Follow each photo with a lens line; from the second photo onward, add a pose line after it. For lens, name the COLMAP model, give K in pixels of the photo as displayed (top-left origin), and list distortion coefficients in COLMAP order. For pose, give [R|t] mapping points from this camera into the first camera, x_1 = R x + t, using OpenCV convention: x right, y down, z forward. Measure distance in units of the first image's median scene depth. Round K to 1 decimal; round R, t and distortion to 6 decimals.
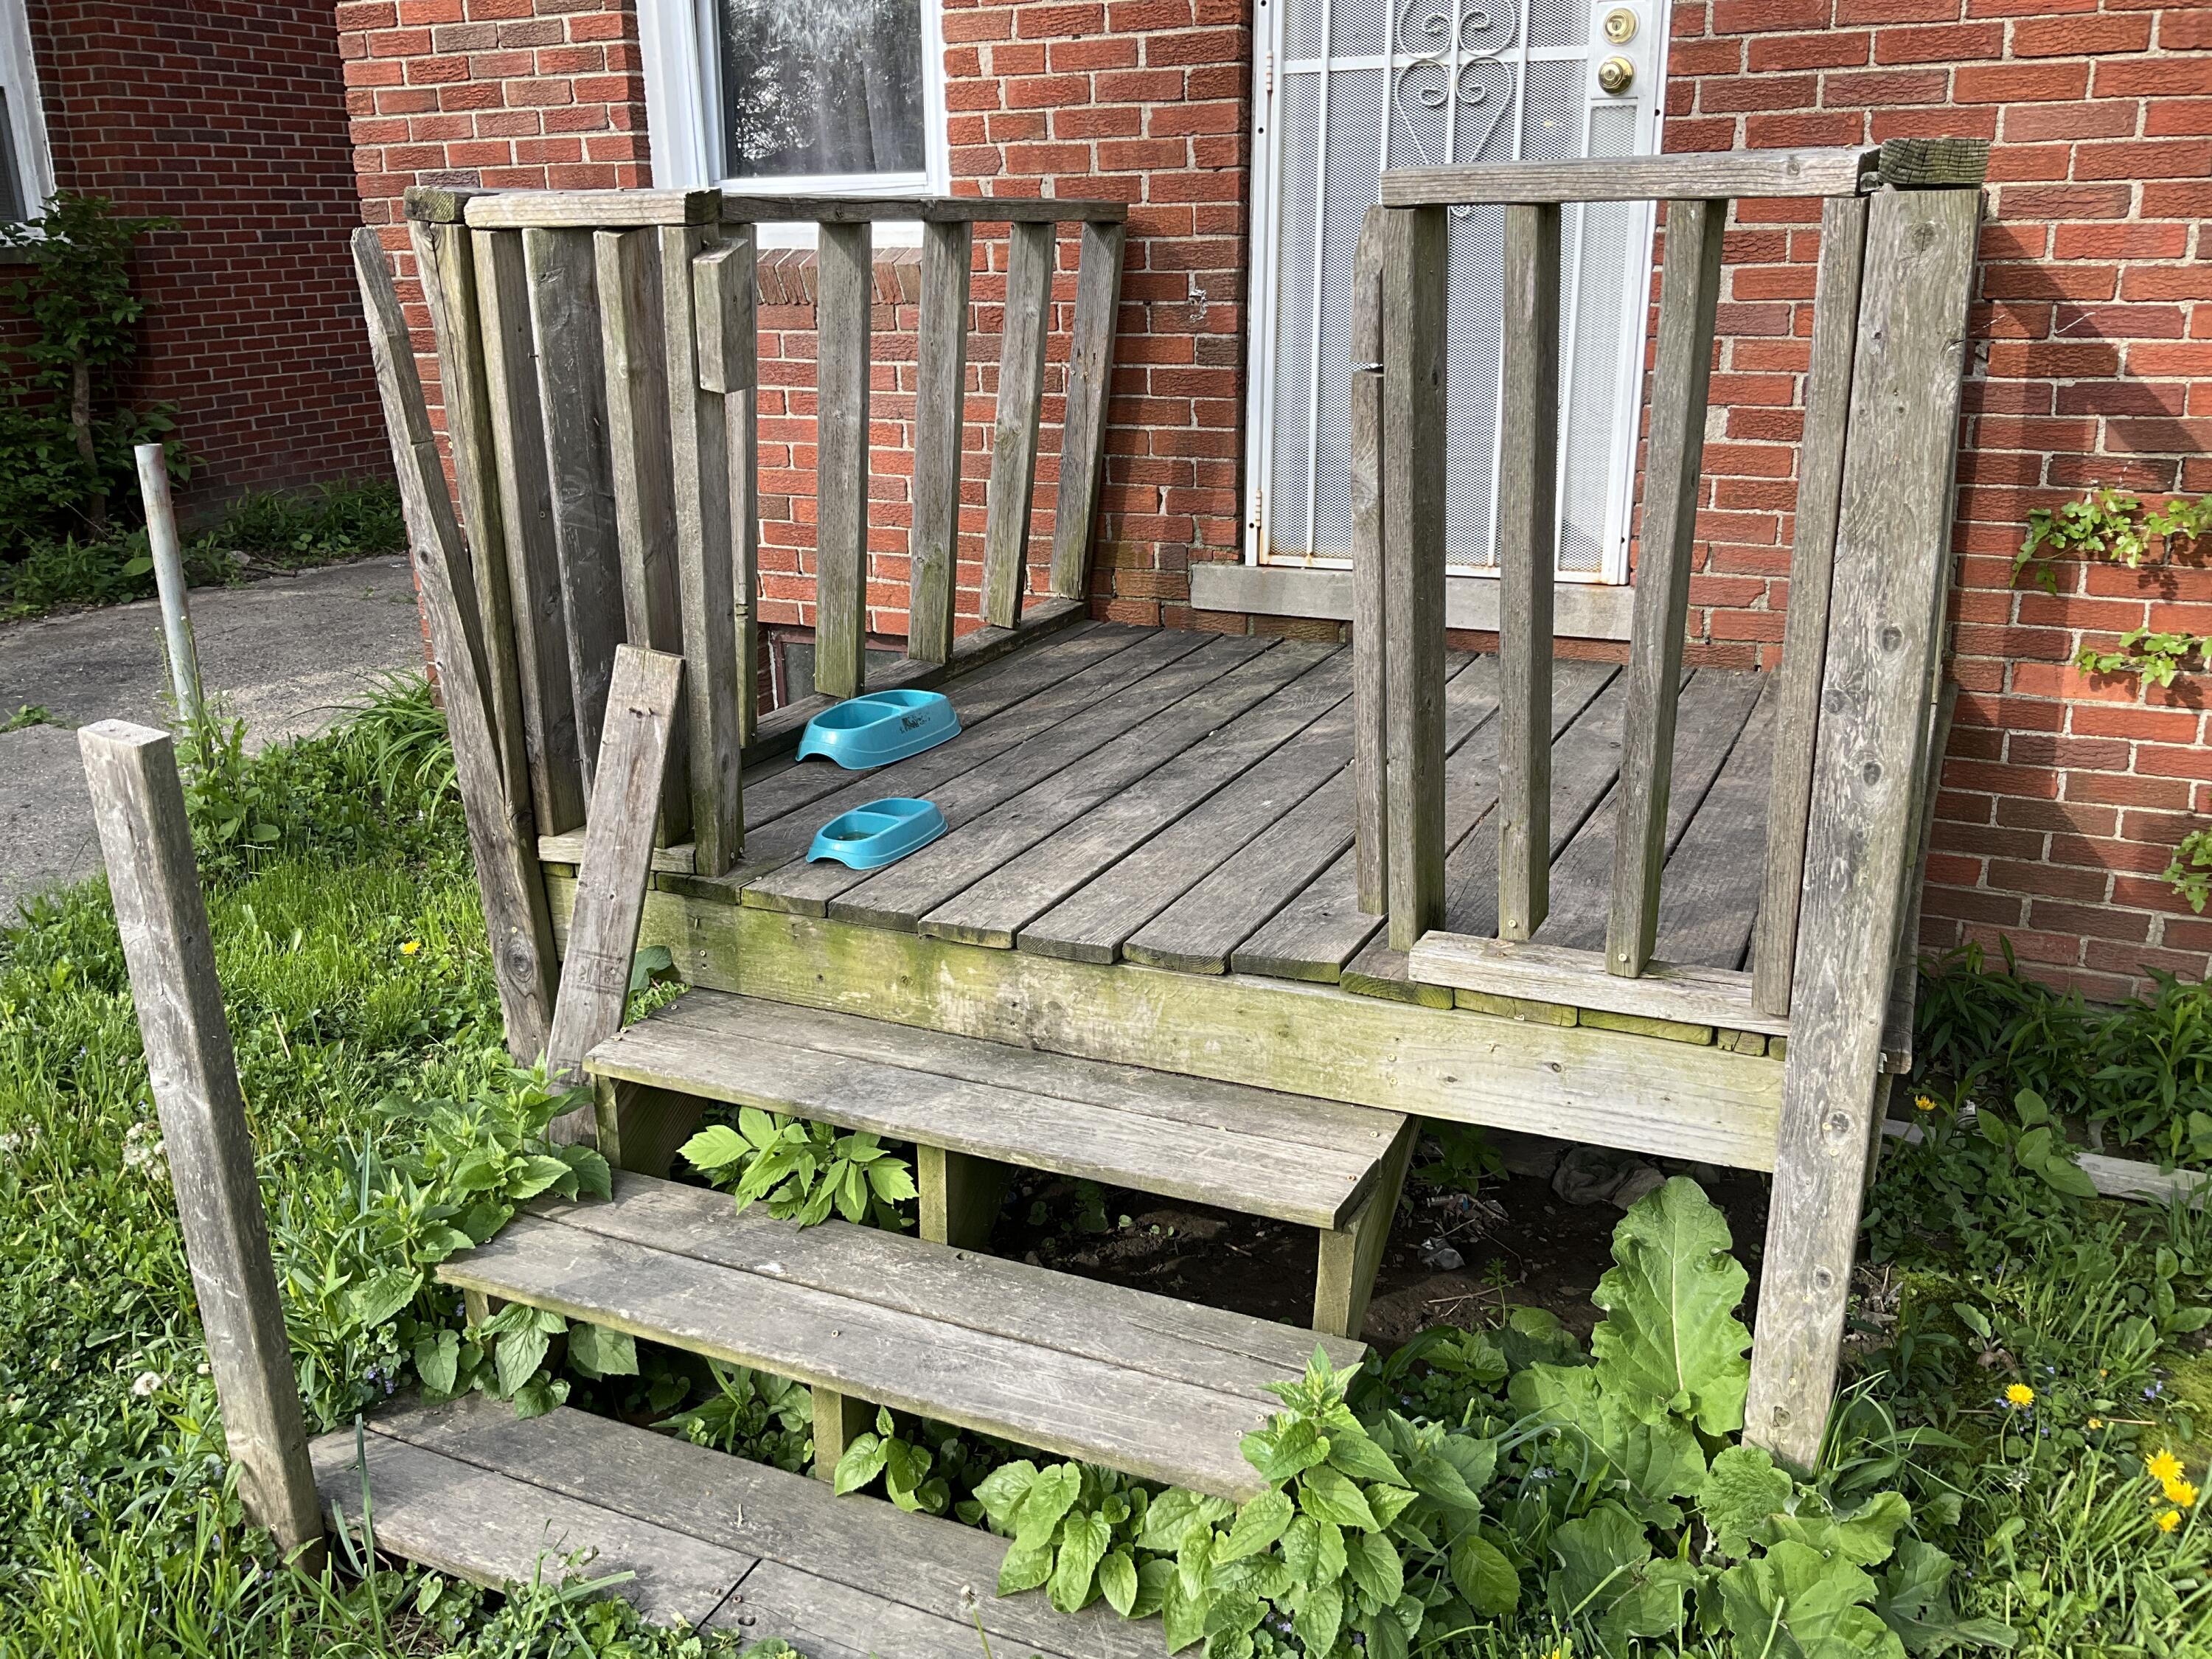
lens RADIAL K [[1798.5, 0, 1106.0], [0, 1798.5, 829.5], [0, 0, 1]] dist [0.109278, -0.219237]
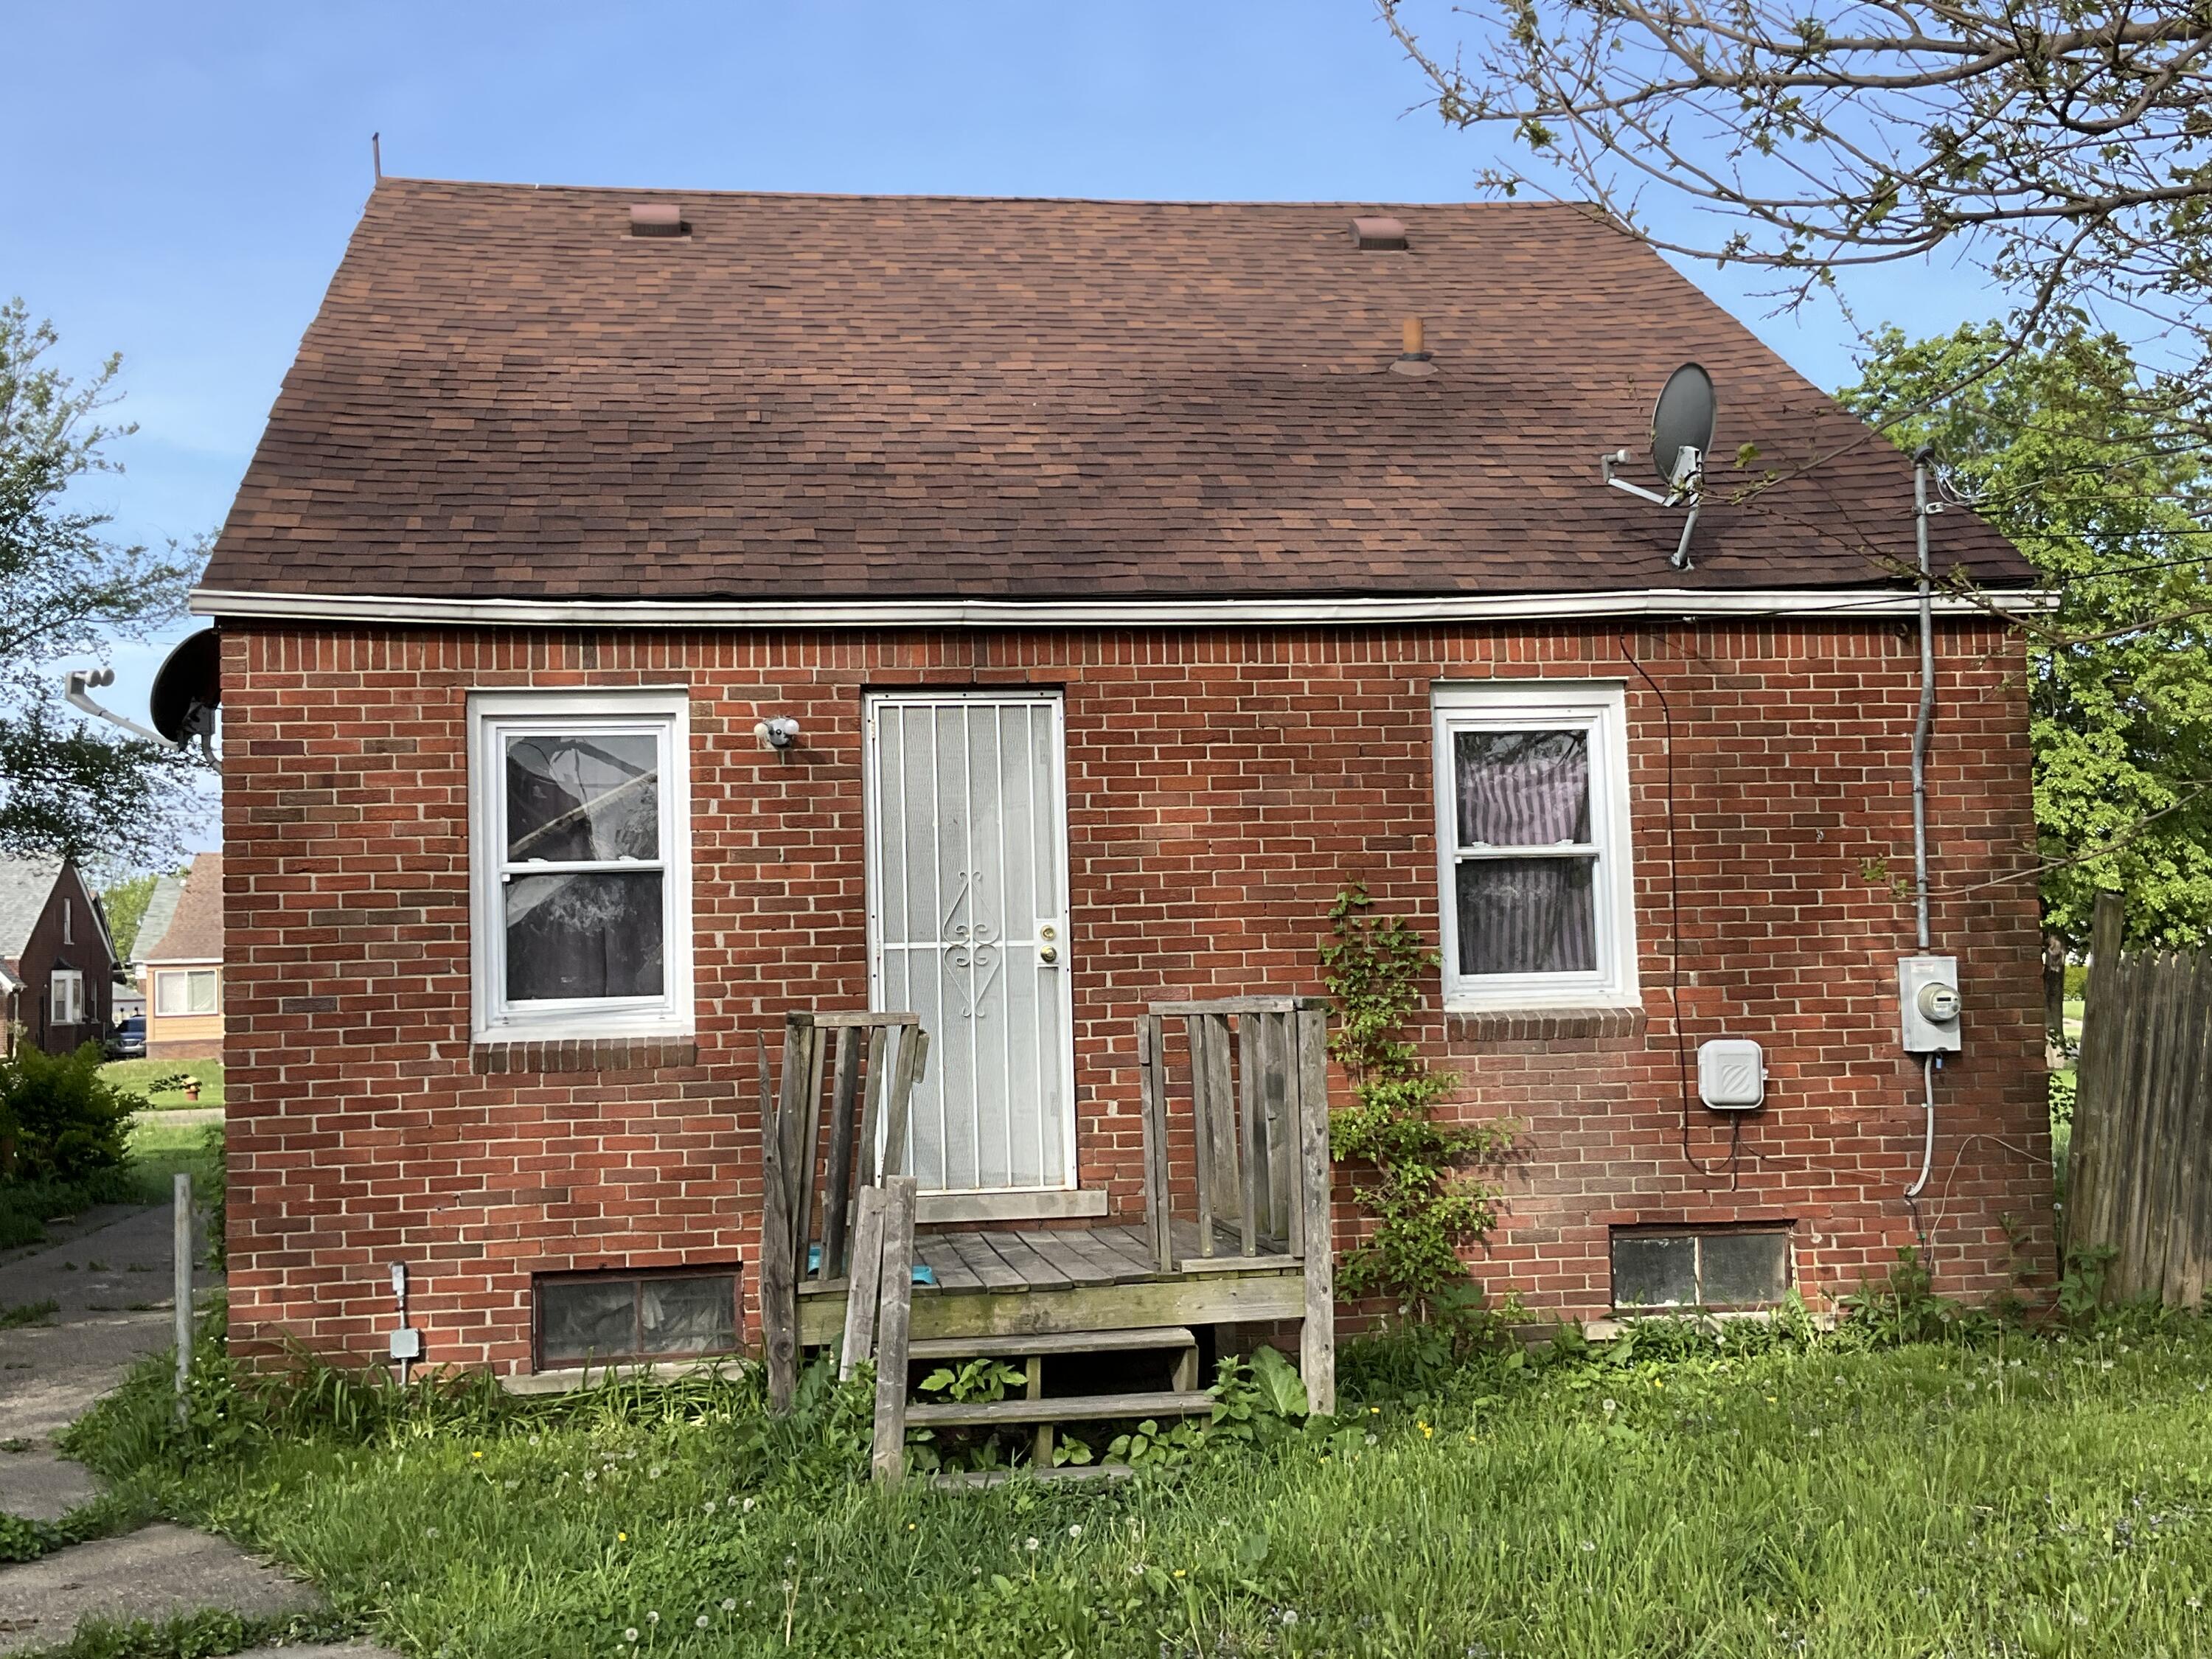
lens RADIAL K [[2529.4, 0, 1106.0], [0, 2529.4, 829.5], [0, 0, 1]] dist [0.005736, 0.004009]
pose [[0.832319, 0.026932, 0.553642, -1.753144], [0.187382, 0.926344, -0.326765, 0.582151], [-0.521663, 0.375715, 0.765967, -1.828440]]
